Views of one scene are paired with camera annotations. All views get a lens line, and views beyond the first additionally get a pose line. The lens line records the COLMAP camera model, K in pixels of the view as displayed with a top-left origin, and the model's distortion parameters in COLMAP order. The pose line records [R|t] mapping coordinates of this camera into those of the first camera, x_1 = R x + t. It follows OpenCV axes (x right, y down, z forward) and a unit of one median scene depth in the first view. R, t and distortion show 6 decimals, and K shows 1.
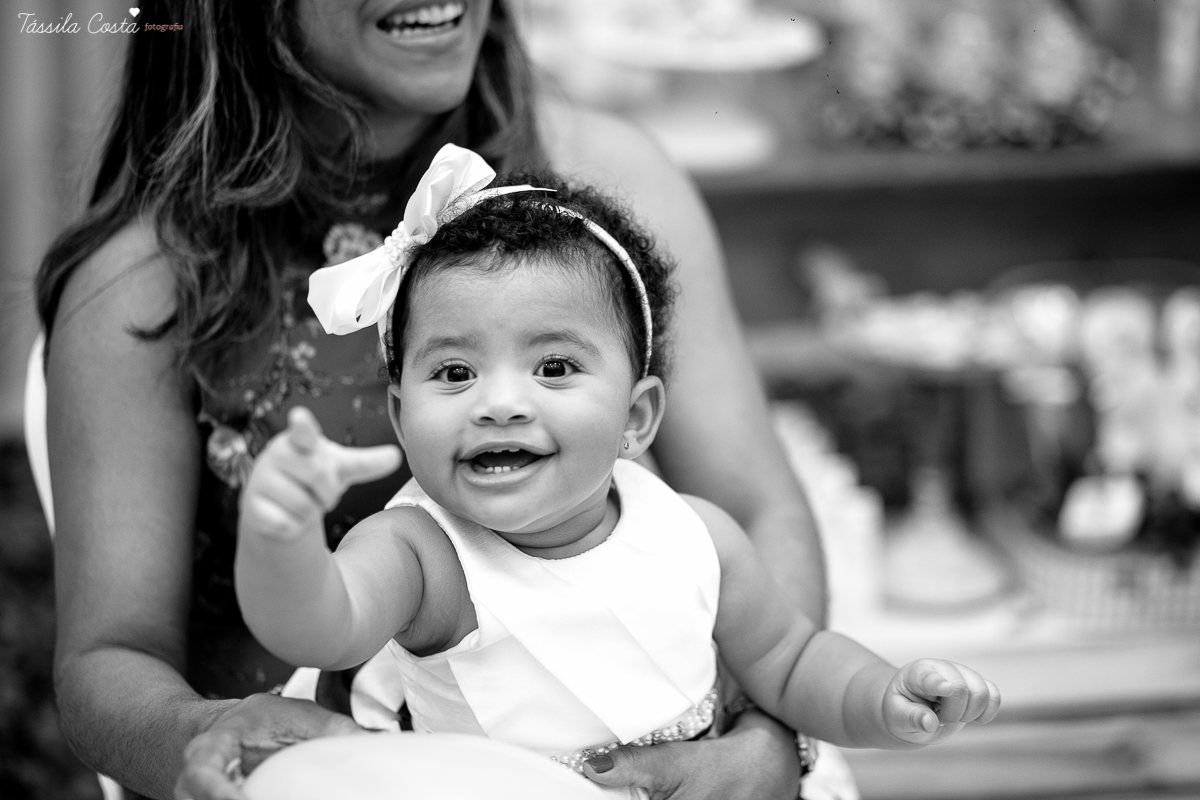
lens RADIAL K [[2891.6, 0, 607.9], [0, 2891.6, 397.1], [0, 0, 1]] dist [0.066712, 0.000000]
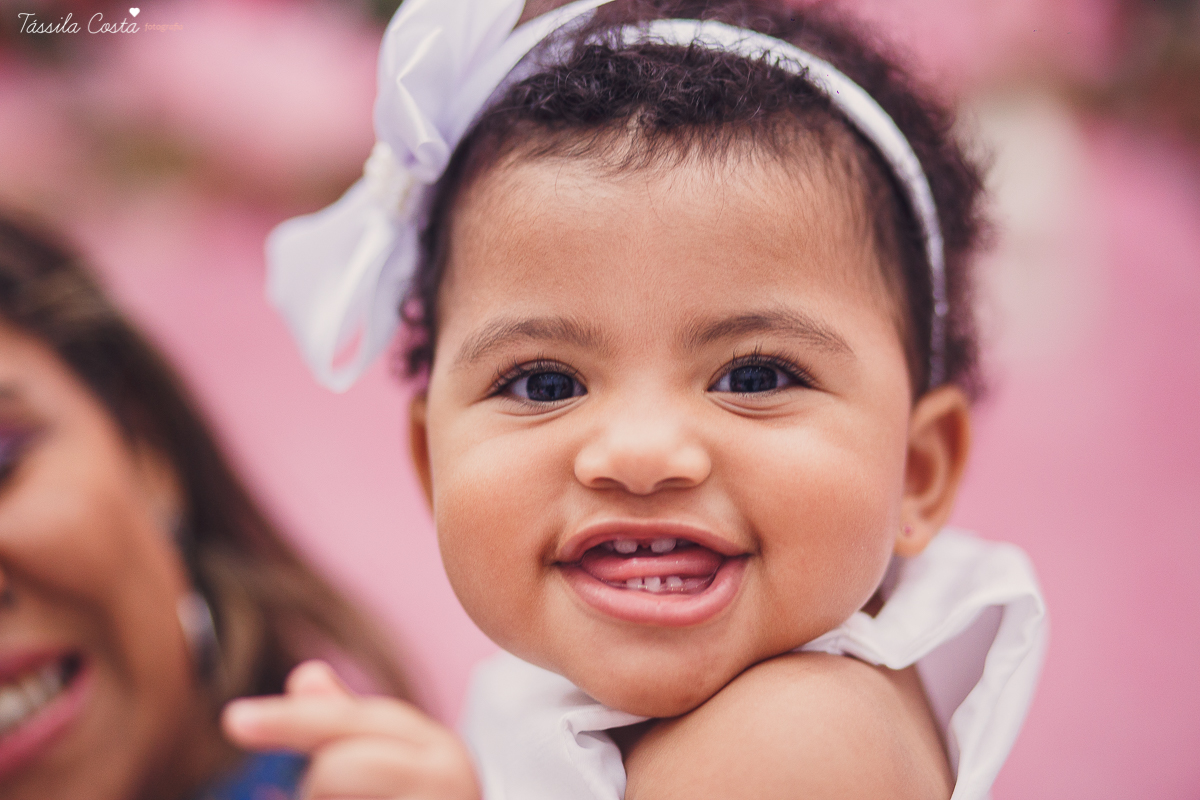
lens RADIAL K [[2891.6, 0, 599.2], [0, 2891.6, 404.1], [0, 0, 1]] dist [0.066712, 0.000000]
pose [[0.997656, 0.024136, -0.064035, -0.010376], [-0.022845, 0.999522, 0.020812, -0.011258], [0.064506, -0.019300, 0.997731, 0.405206]]
